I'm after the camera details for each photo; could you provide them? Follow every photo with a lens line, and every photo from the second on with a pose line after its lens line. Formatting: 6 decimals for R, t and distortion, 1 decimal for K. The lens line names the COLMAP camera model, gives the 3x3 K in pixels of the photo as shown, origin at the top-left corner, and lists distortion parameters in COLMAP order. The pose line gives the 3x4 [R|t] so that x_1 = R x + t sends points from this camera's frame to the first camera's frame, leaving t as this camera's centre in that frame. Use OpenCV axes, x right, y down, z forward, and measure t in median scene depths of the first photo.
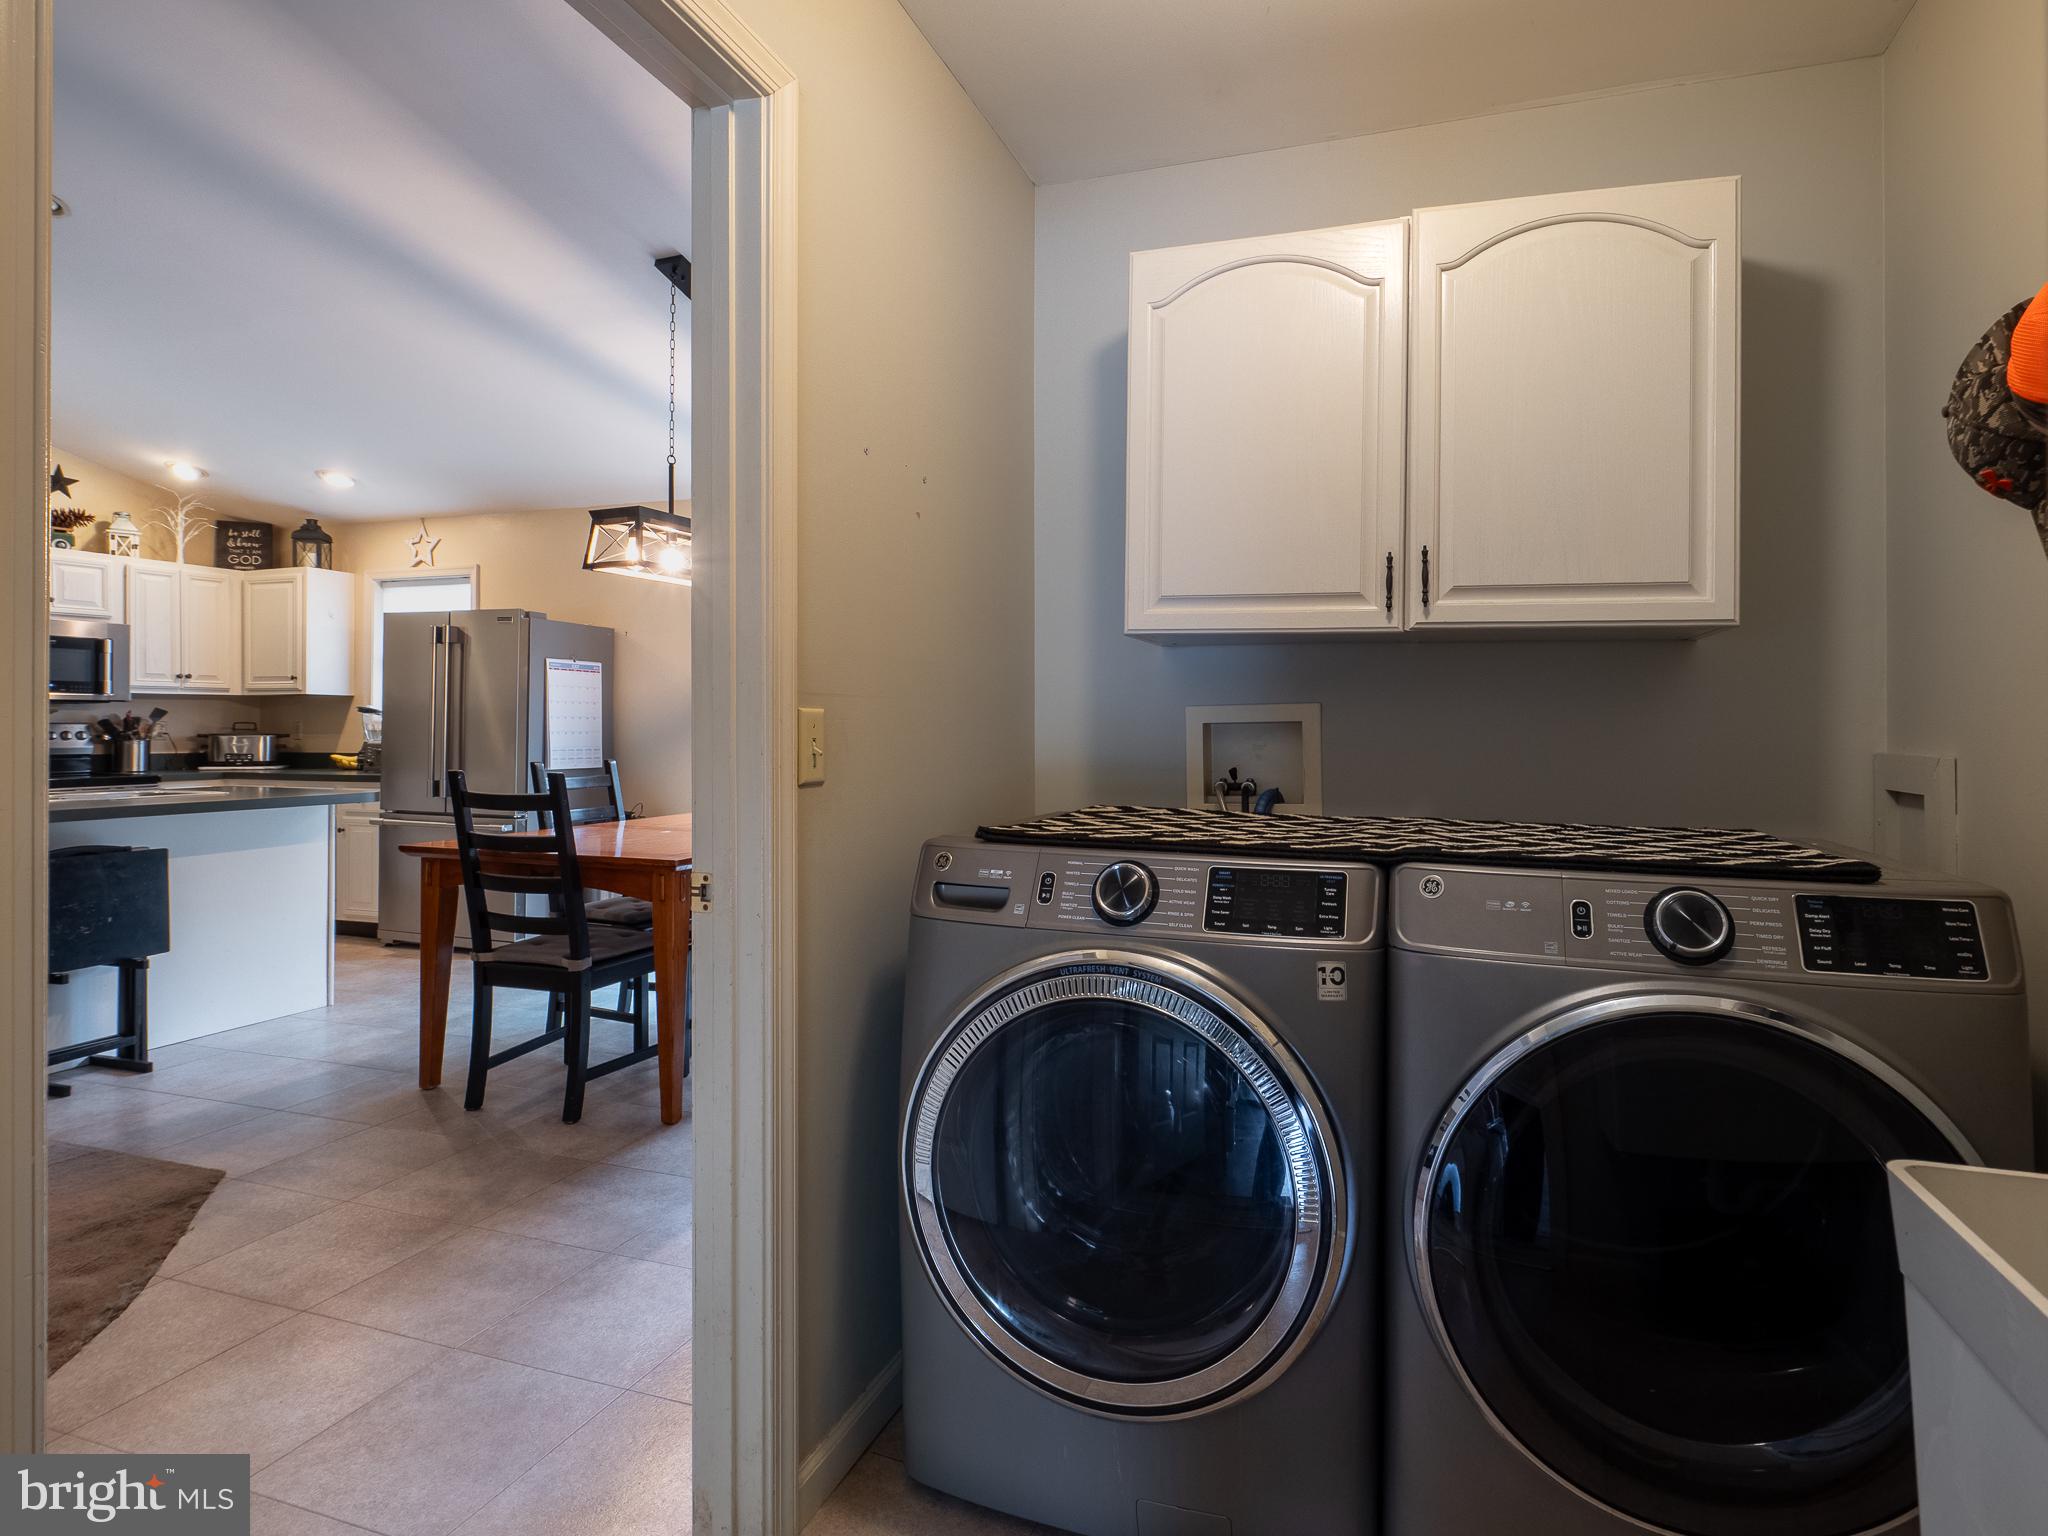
lens RADIAL K [[974.0, 0, 1068.5], [0, 974.0, 718.3], [0, 0, 1]] dist [-0.001469, 0.000071]
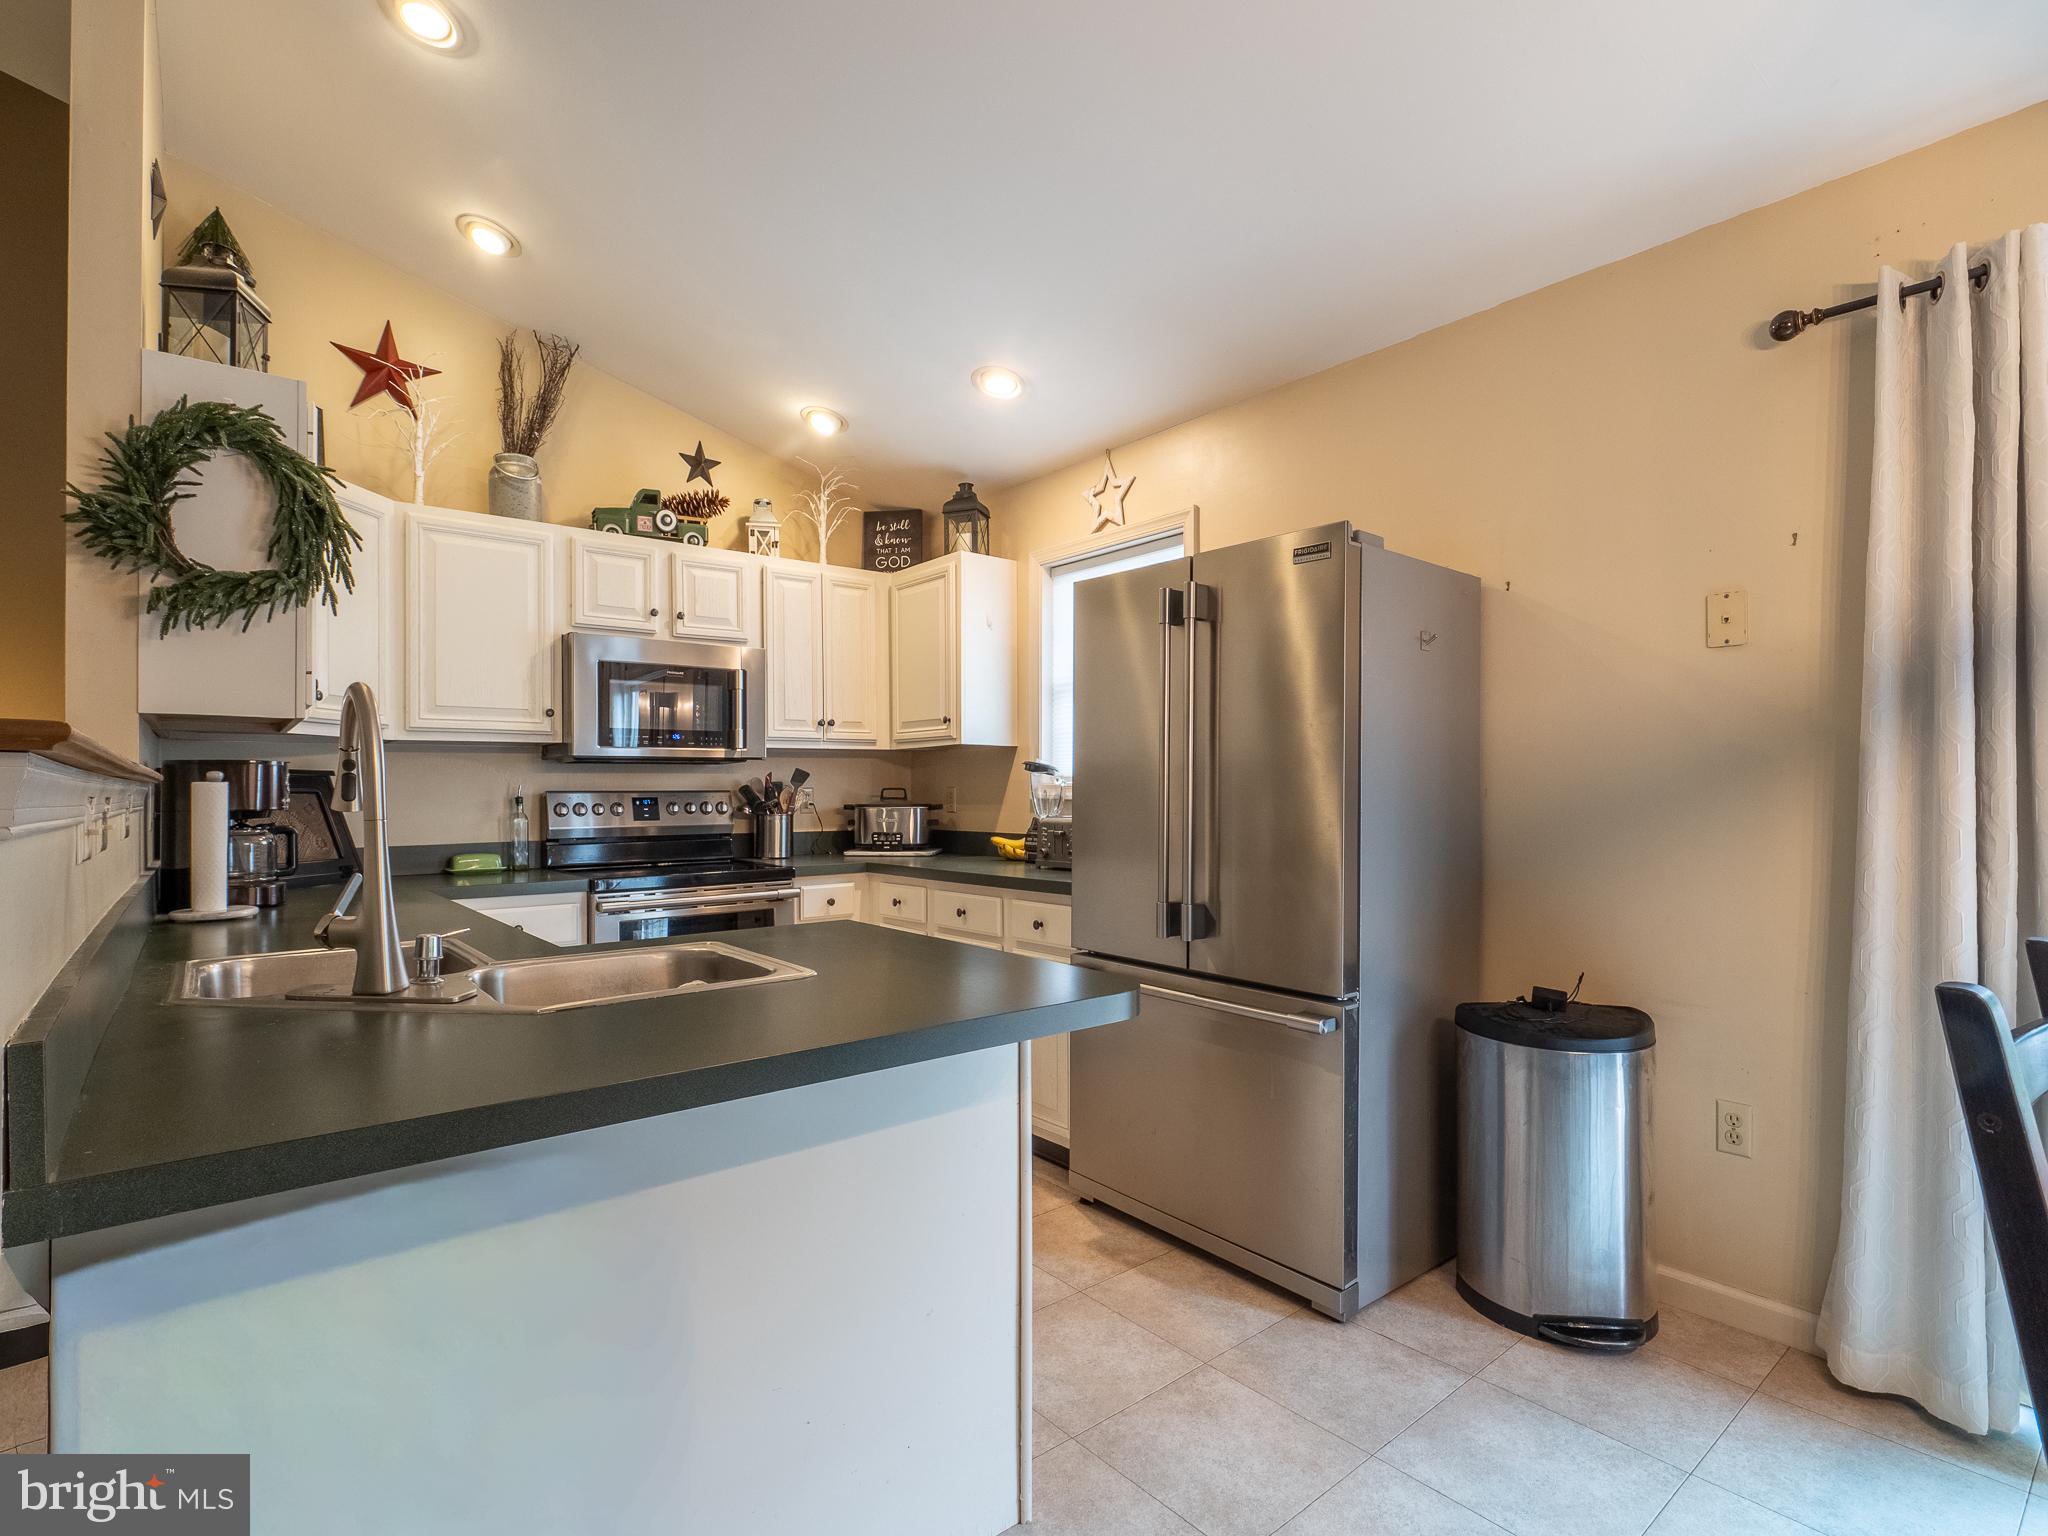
lens RADIAL K [[1043.4, 0, 1017.5], [0, 1043.4, 793.4], [0, 0, 1]] dist [-0.010587, -0.000419]
pose [[0.833036, 0.011350, -0.553103, -0.373925], [-0.000823, 0.999814, 0.019278, -0.007027], [0.553219, -0.015605, 0.832890, 0.444478]]
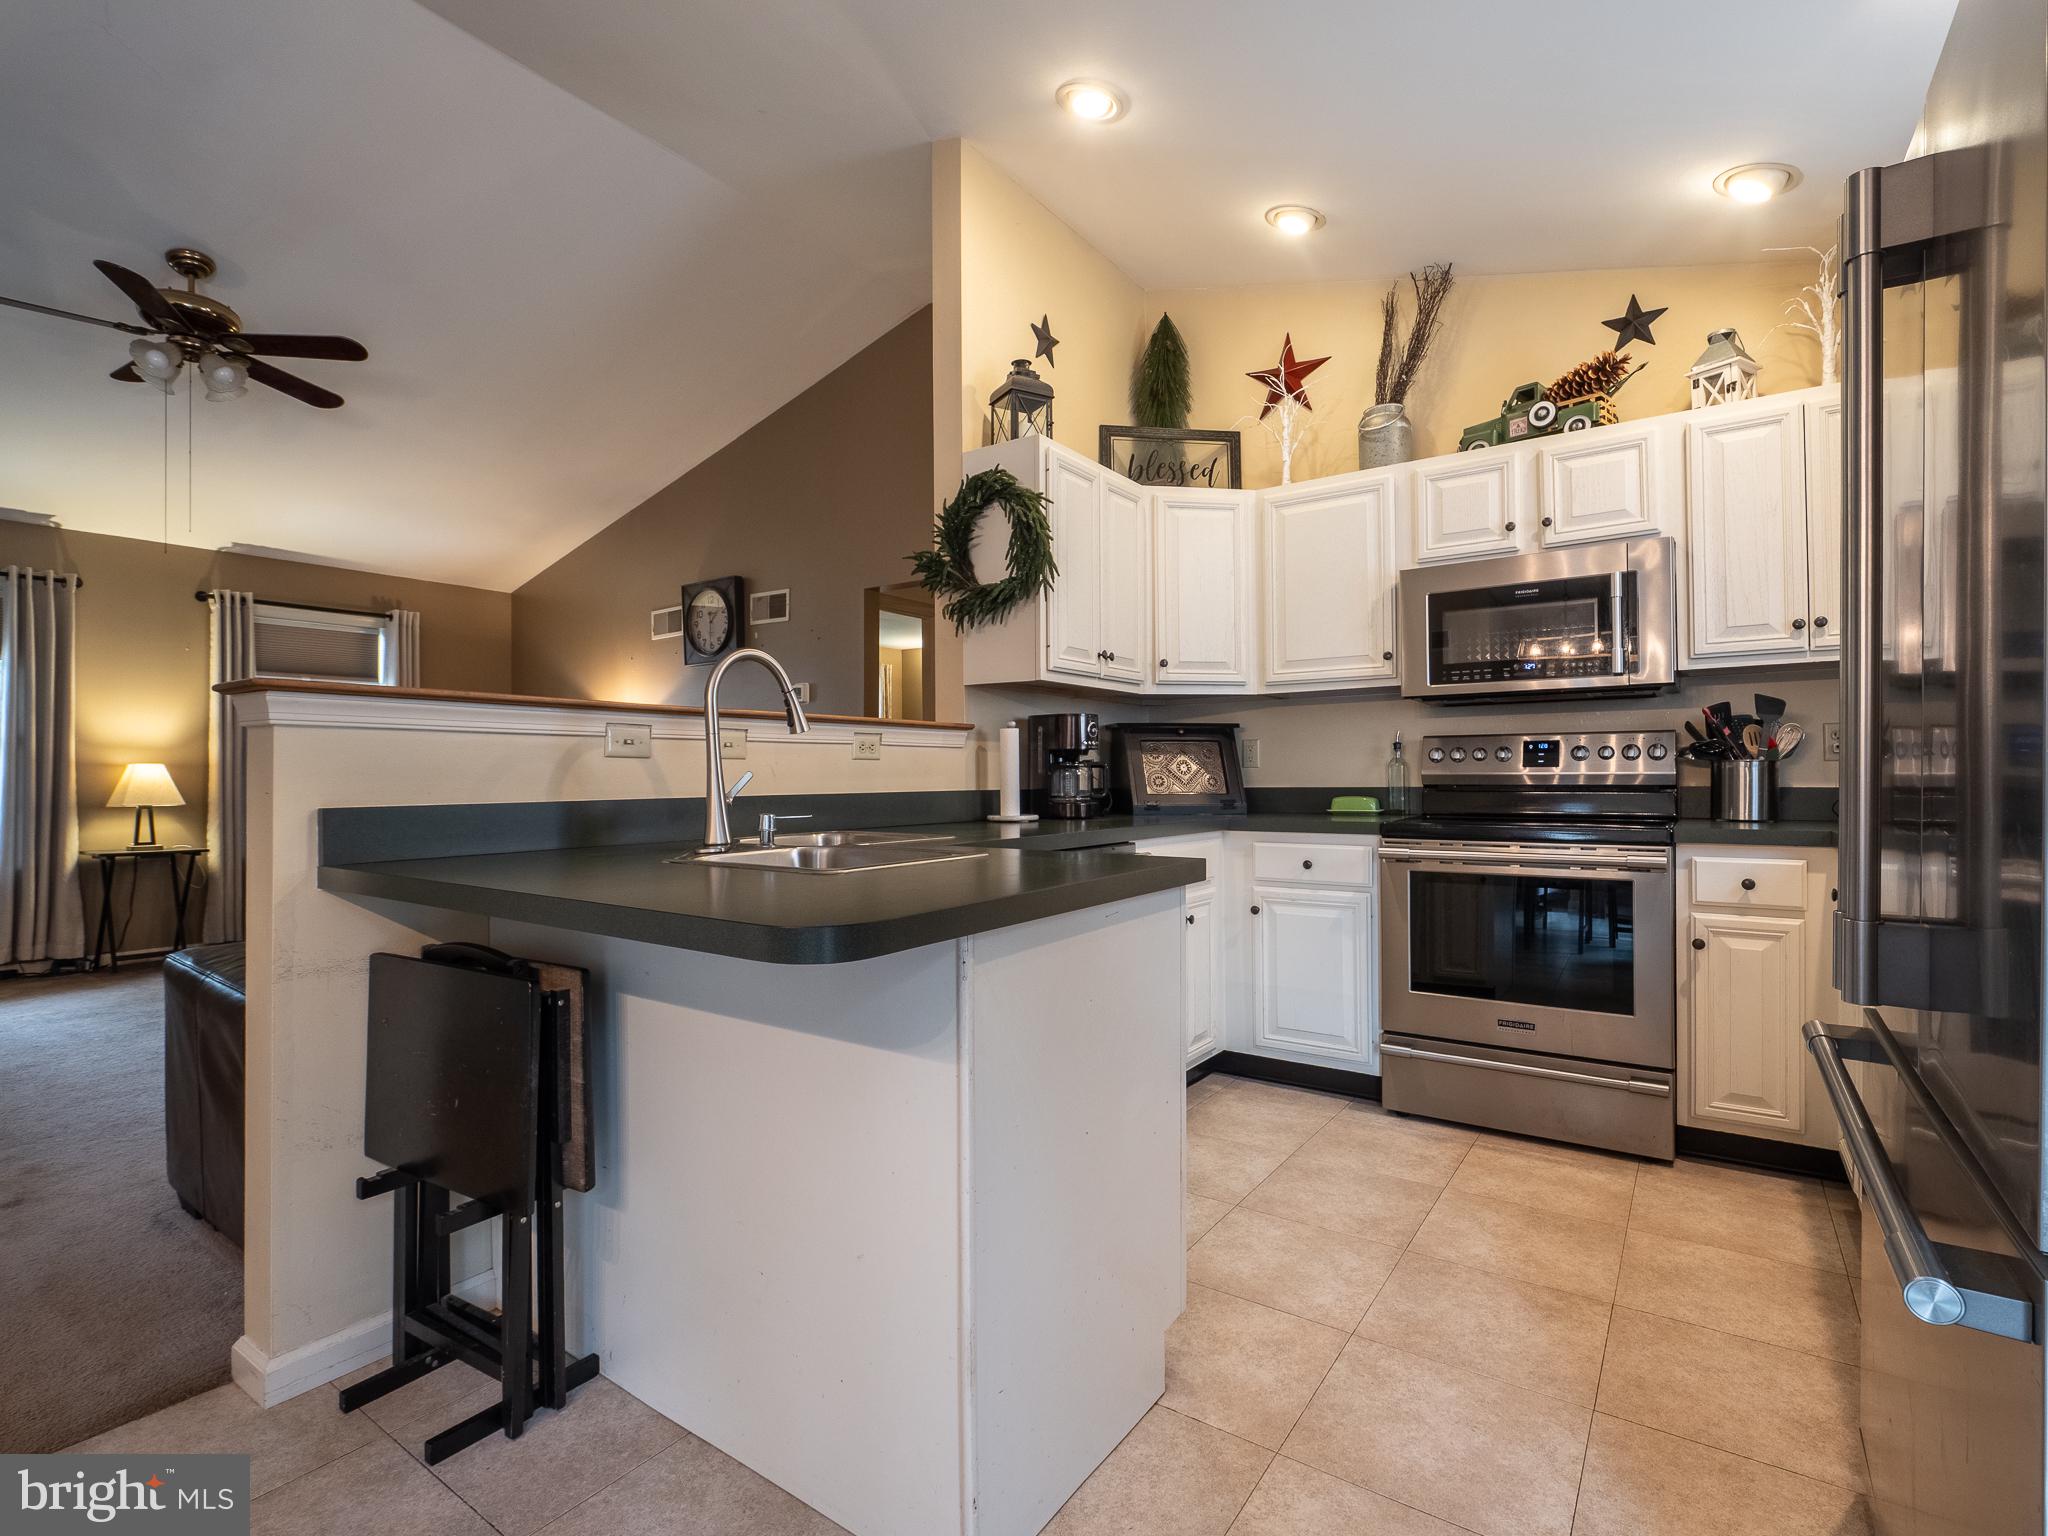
lens RADIAL K [[988.4, 0, 1042.5], [0, 988.4, 775.8], [0, 0, 1]] dist [-0.001568, -0.009146]
pose [[-0.331418, 0.012003, -0.943408, -0.331540], [0.021872, 0.999748, 0.005036, 0.020080], [0.943230, -0.018965, -0.331597, 0.800431]]
